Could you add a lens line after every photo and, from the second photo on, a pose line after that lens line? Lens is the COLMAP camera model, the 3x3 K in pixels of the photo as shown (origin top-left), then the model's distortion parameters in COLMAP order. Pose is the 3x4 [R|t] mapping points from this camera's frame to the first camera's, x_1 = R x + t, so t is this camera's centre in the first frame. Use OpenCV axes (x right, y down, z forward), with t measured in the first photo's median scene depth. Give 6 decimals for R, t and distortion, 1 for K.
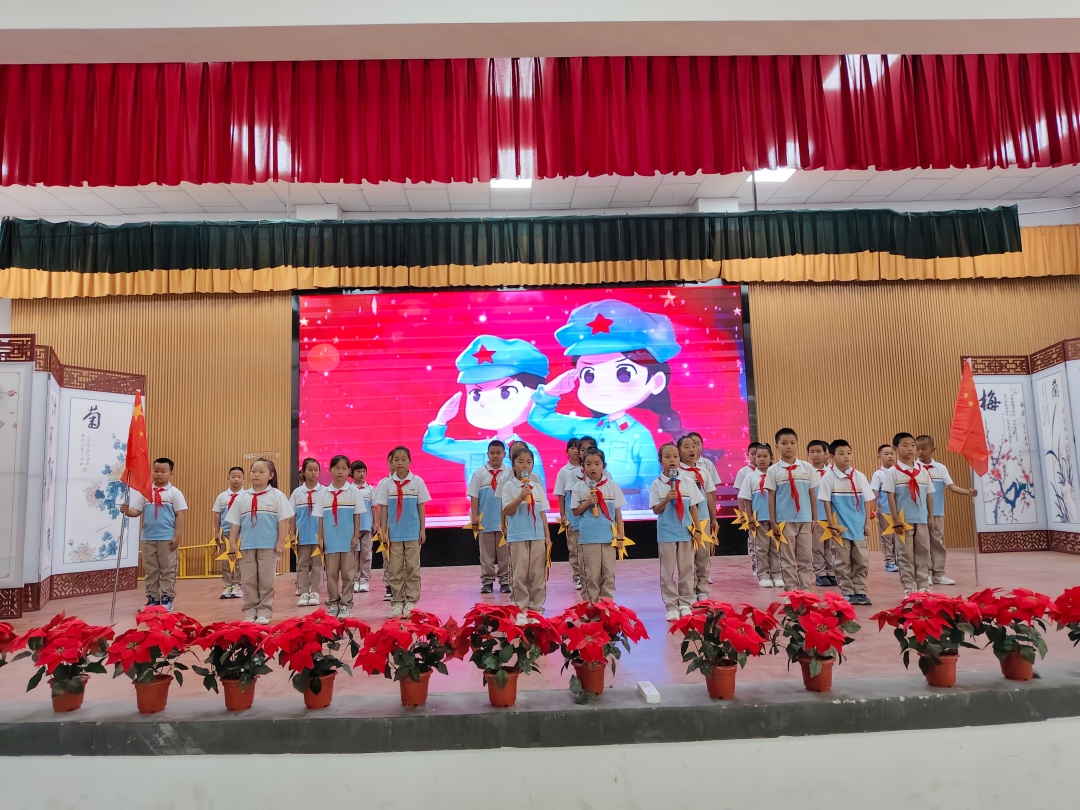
lens RADIAL K [[750.9, 0, 540.0], [0, 750.9, 405.0], [0, 0, 1]] dist [0.000836, -0.004151]
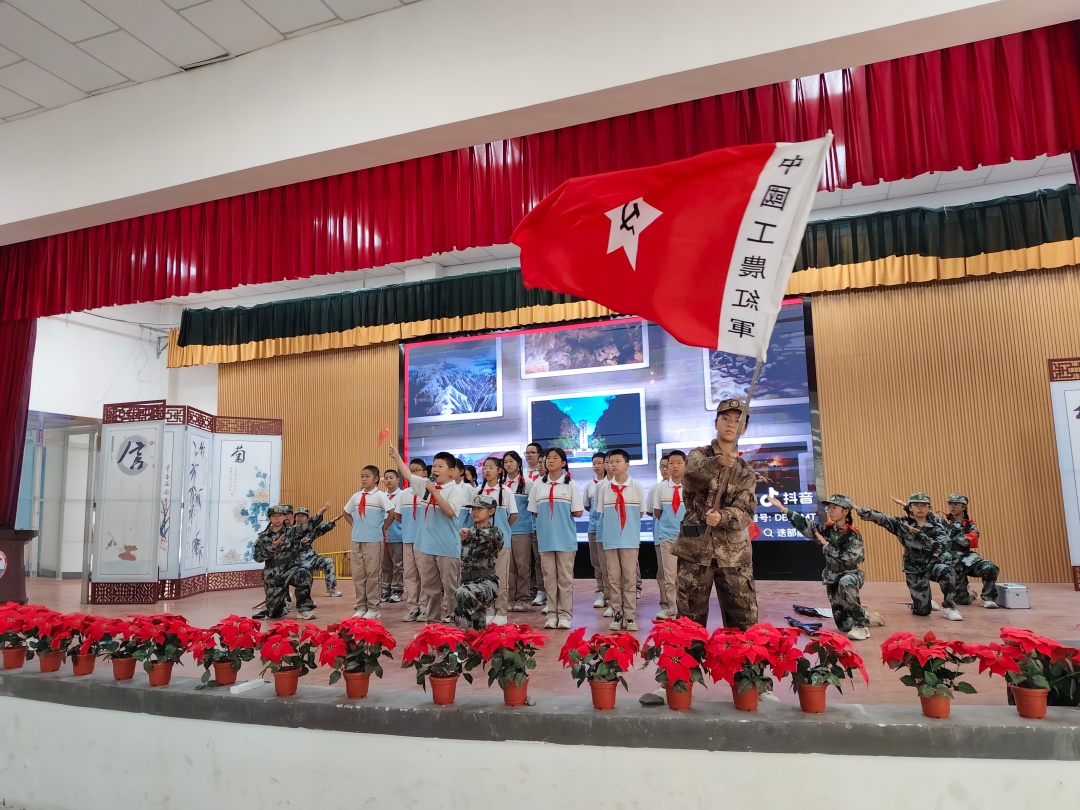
lens RADIAL K [[750.9, 0, 540.0], [0, 750.9, 405.0], [0, 0, 1]] dist [0.000836, -0.004151]
pose [[0.930260, -0.048473, -0.363684, 0.334598], [0.043272, 0.998811, -0.022441, -0.015170], [0.364339, 0.005139, 0.931252, -0.032004]]
